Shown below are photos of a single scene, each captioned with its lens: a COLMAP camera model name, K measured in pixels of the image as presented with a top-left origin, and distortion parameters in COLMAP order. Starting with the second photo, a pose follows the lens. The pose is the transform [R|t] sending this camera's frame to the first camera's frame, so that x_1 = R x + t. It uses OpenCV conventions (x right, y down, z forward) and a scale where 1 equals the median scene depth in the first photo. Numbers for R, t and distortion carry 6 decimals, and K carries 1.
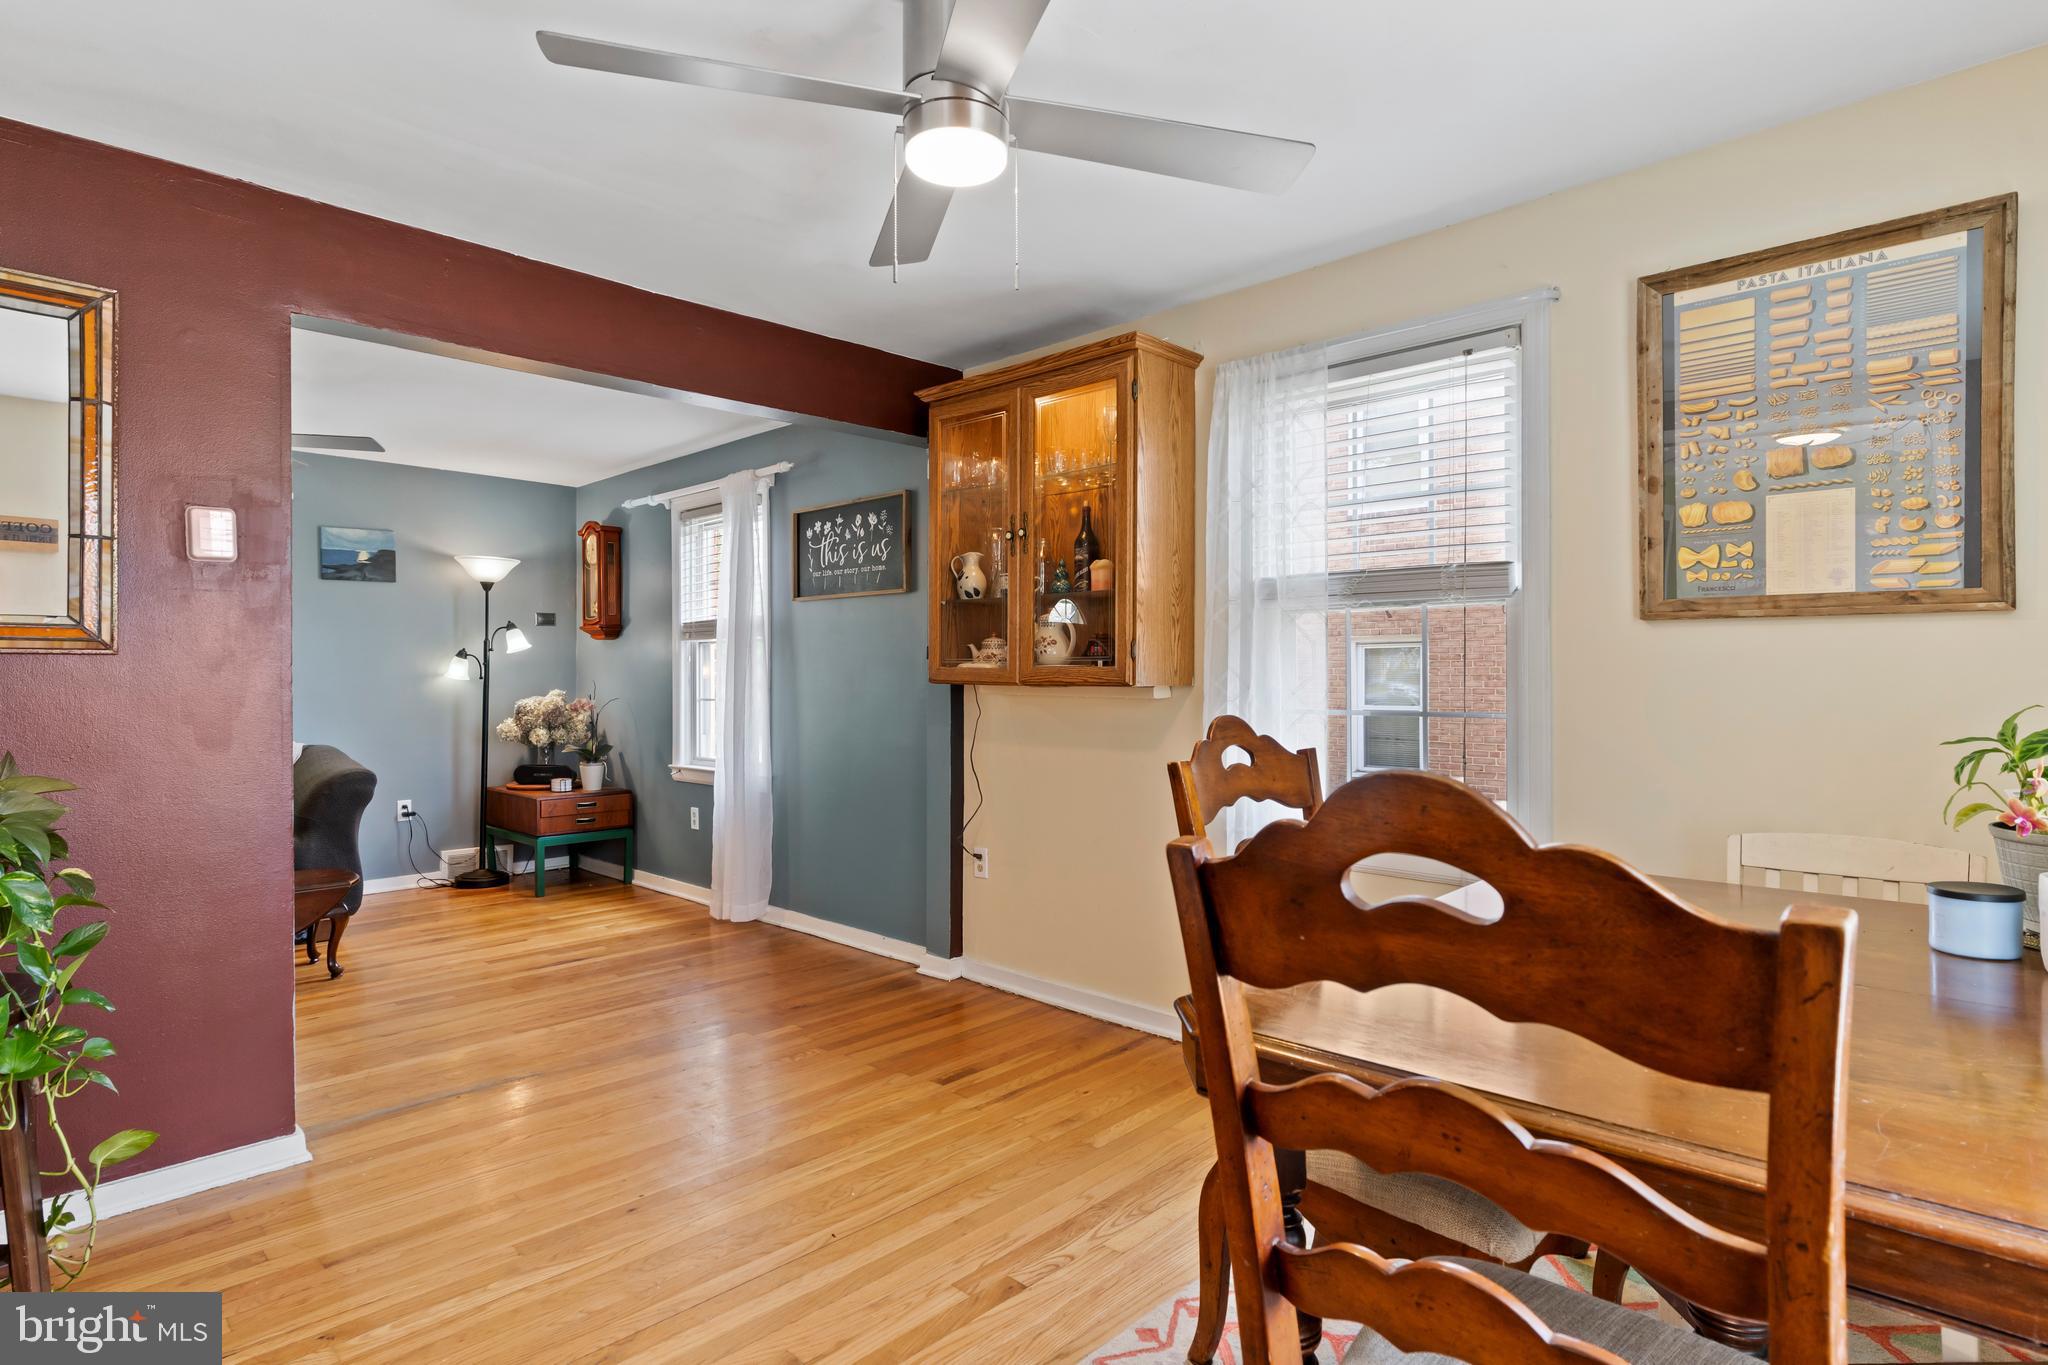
lens RADIAL K [[1071.9, 0, 1013.5], [0, 1071.9, 677.9], [0, 0, 1]] dist [0.001408, 0.001000]
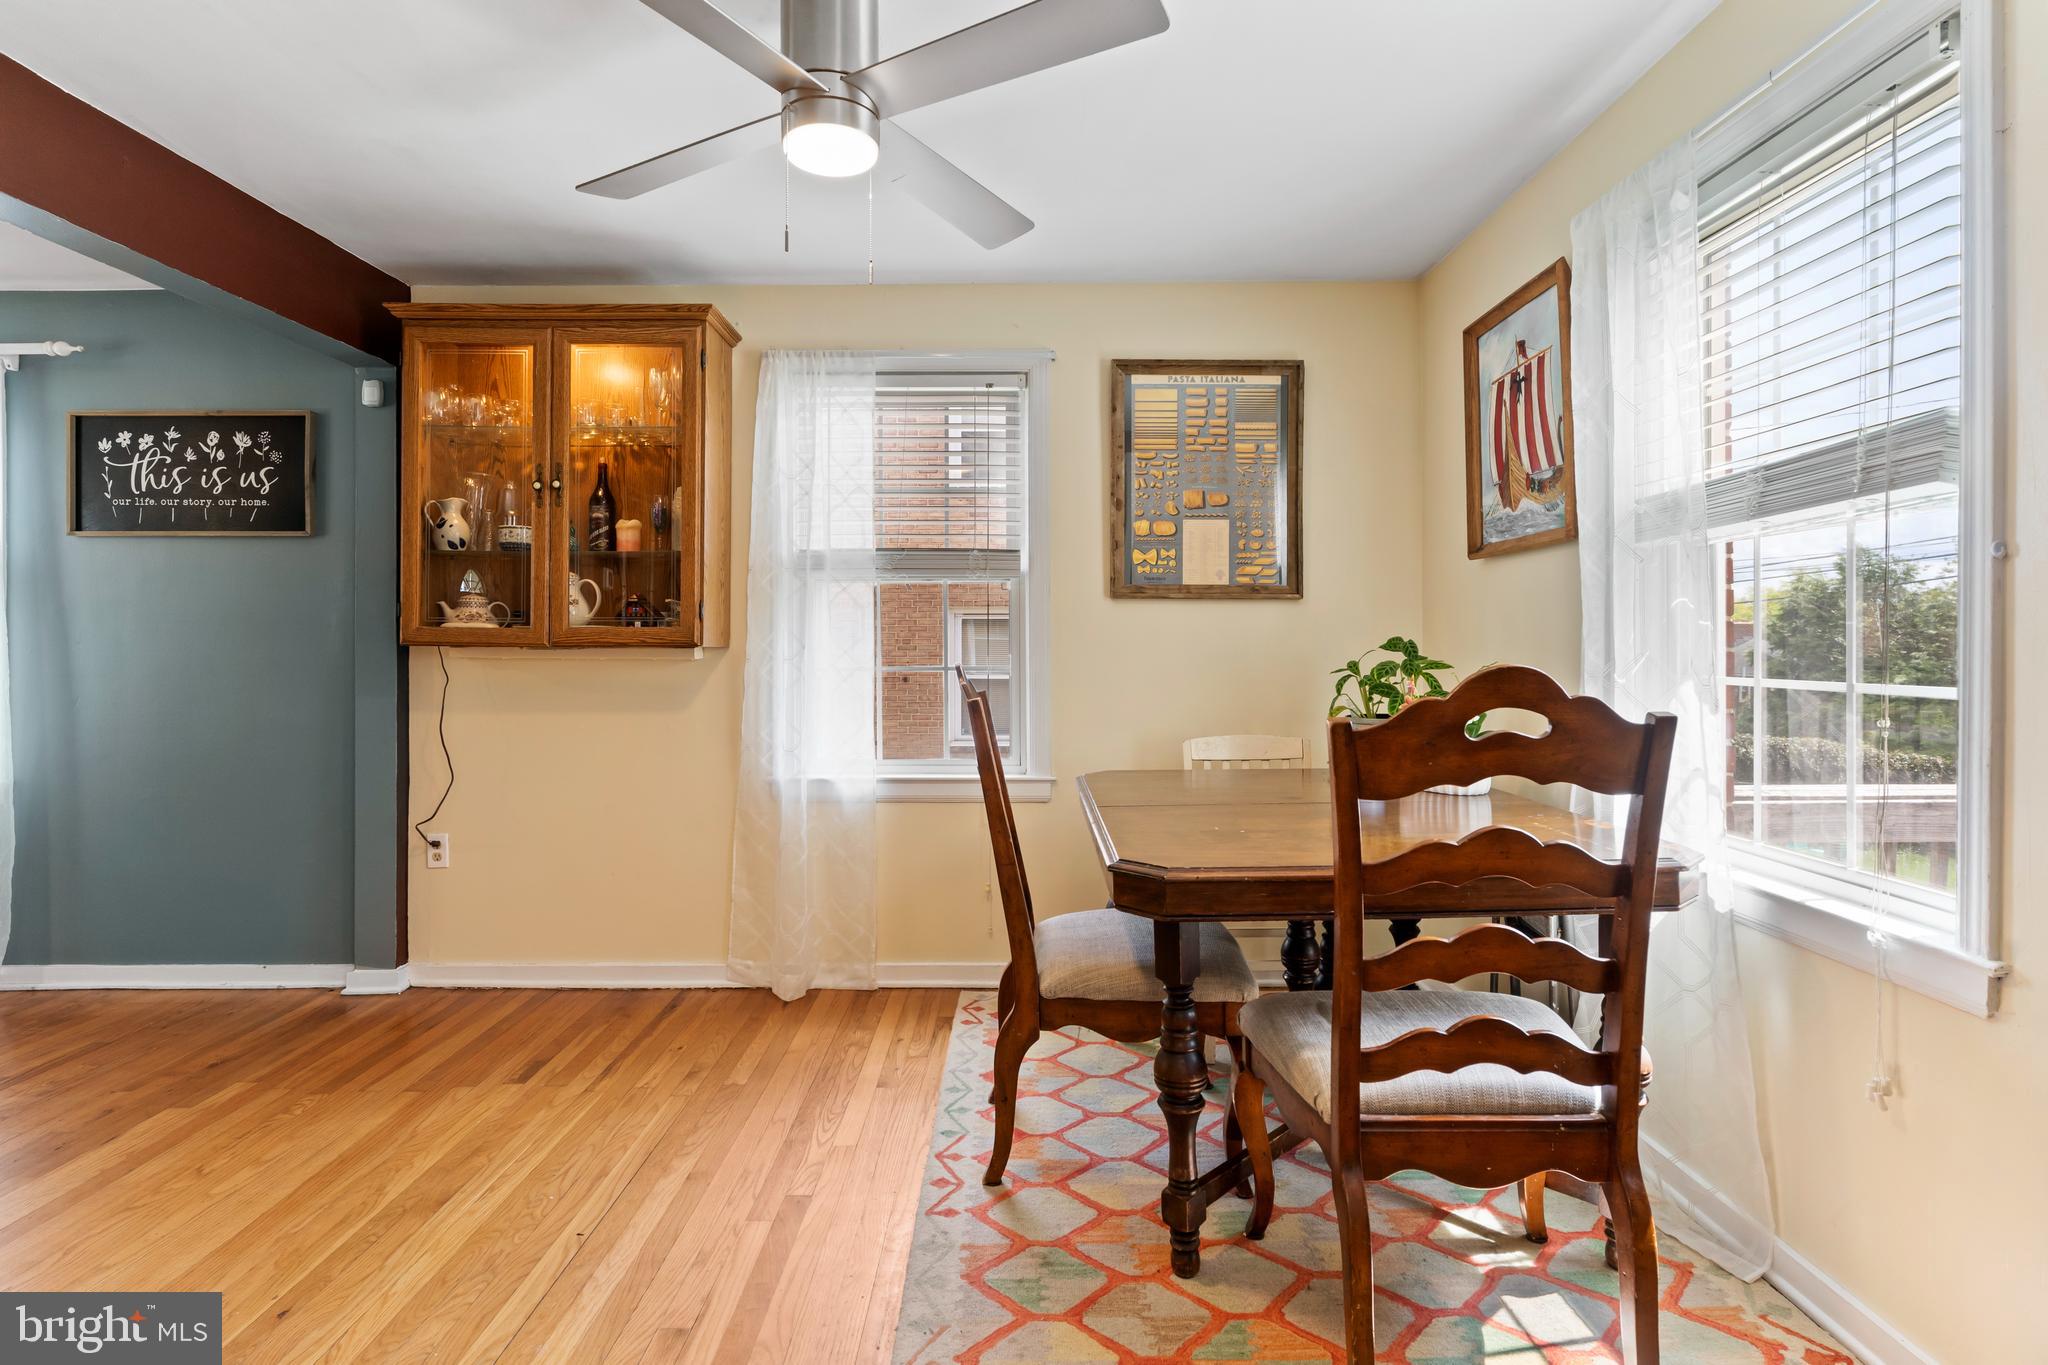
lens RADIAL K [[1071.4, 0, 1021.6], [0, 1071.4, 646.6], [0, 0, 1]] dist [-0.004491, 0.001418]
pose [[0.714021, 0.001700, 0.700123, -0.344997], [0.002528, 0.999984, -0.005006, 0.012094], [-0.700120, 0.005345, 0.714005, 0.045005]]
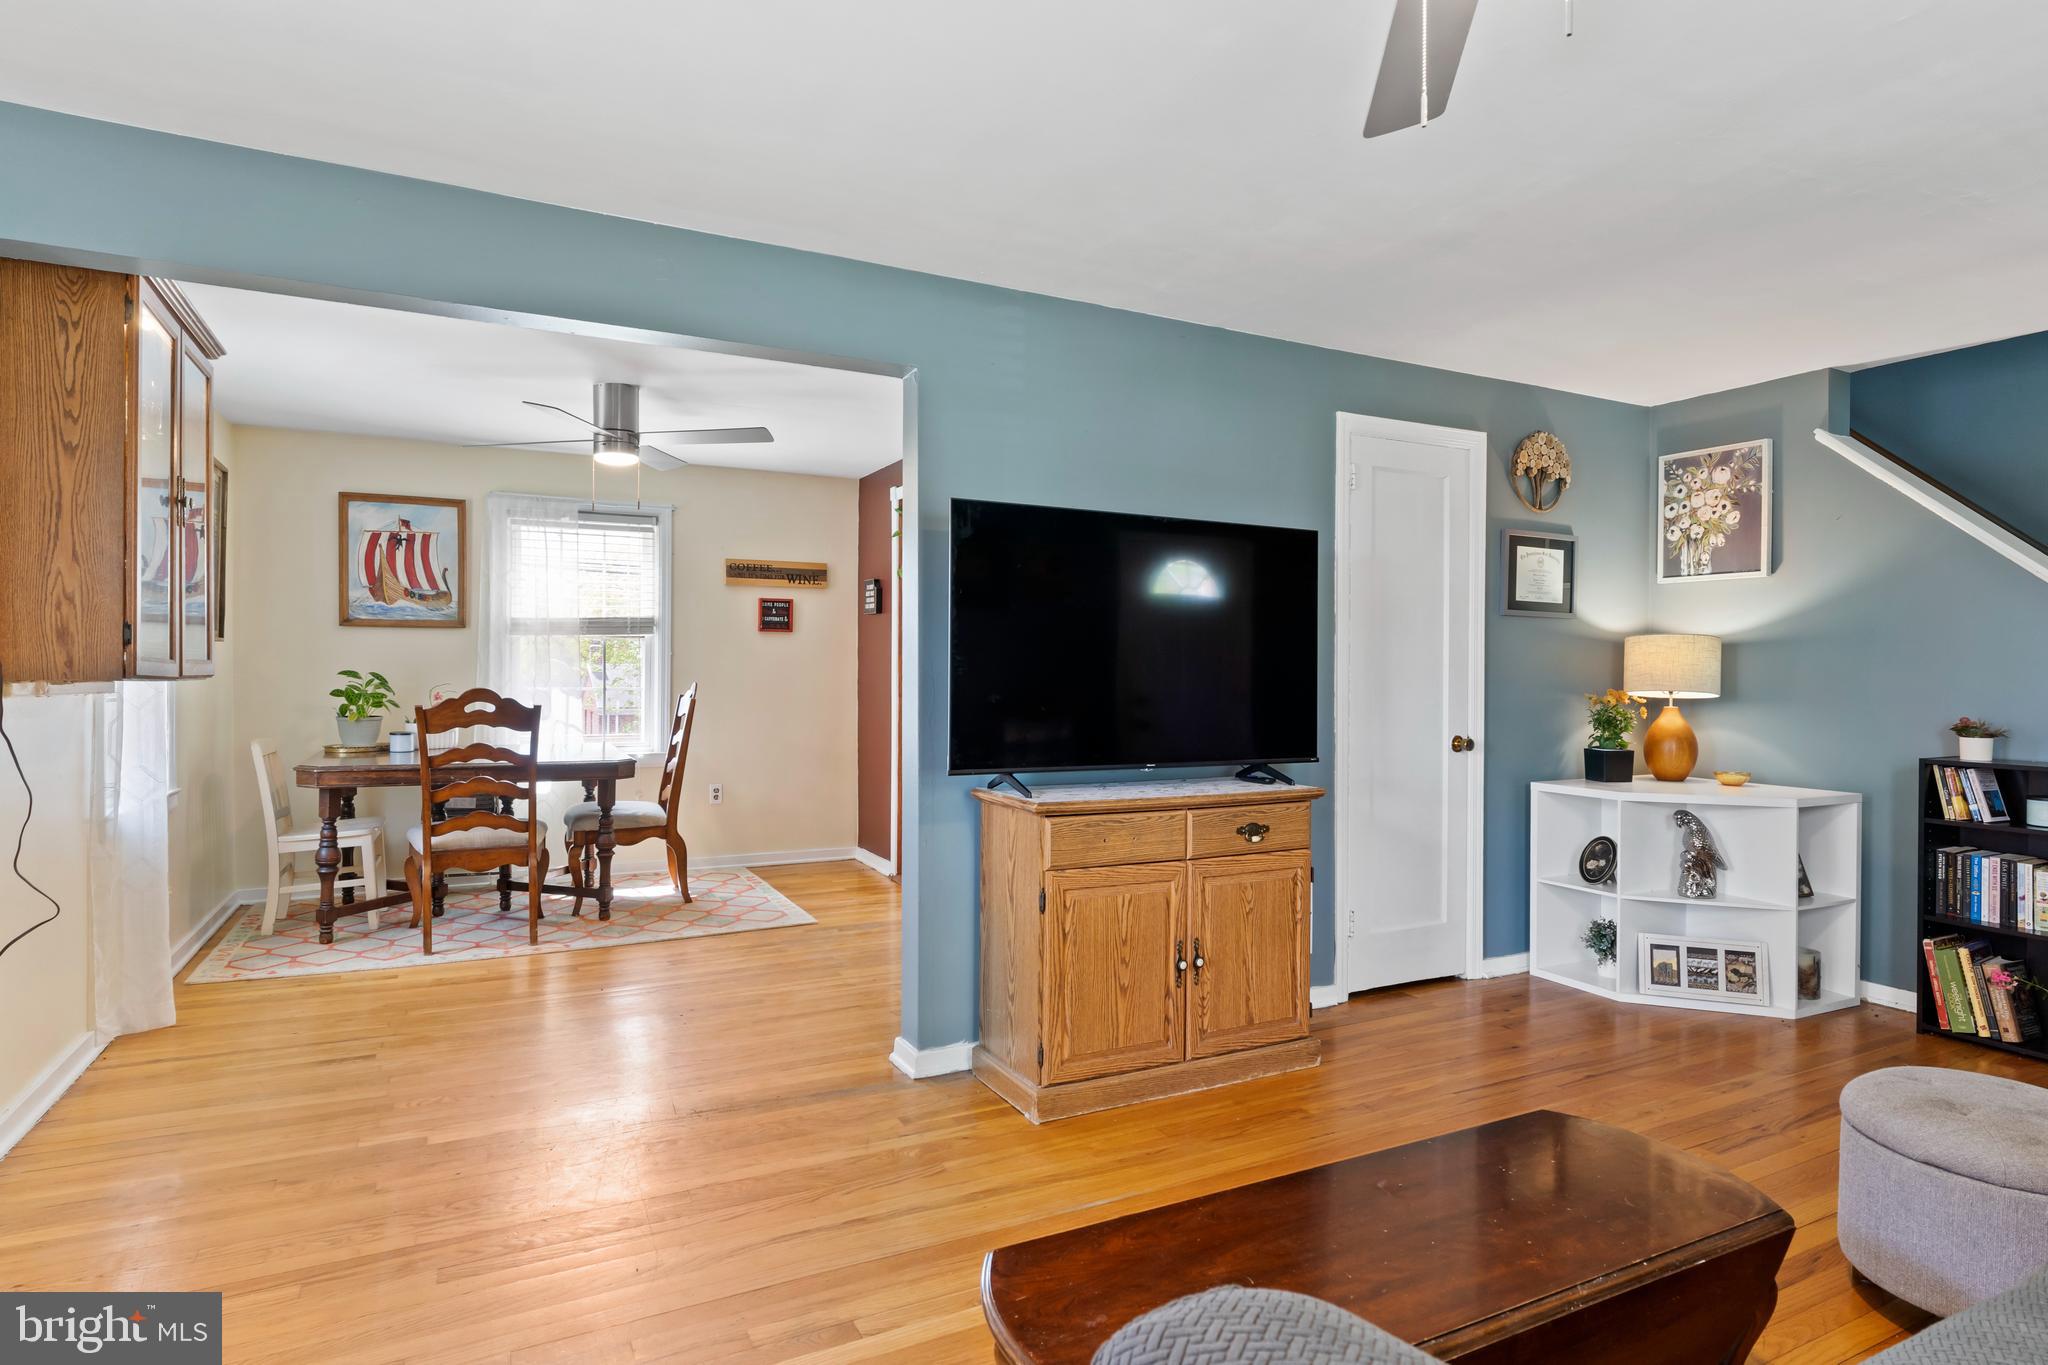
lens RADIAL K [[1099.4, 0, 1012.1], [0, 1099.4, 681.2], [0, 0, 1]] dist [-0.012020, 0.001574]
pose [[-0.946659, -0.003320, 0.322220, -0.869405], [0.000826, 0.999919, 0.012731, -0.002649], [-0.322236, 0.012318, -0.946579, 1.562368]]
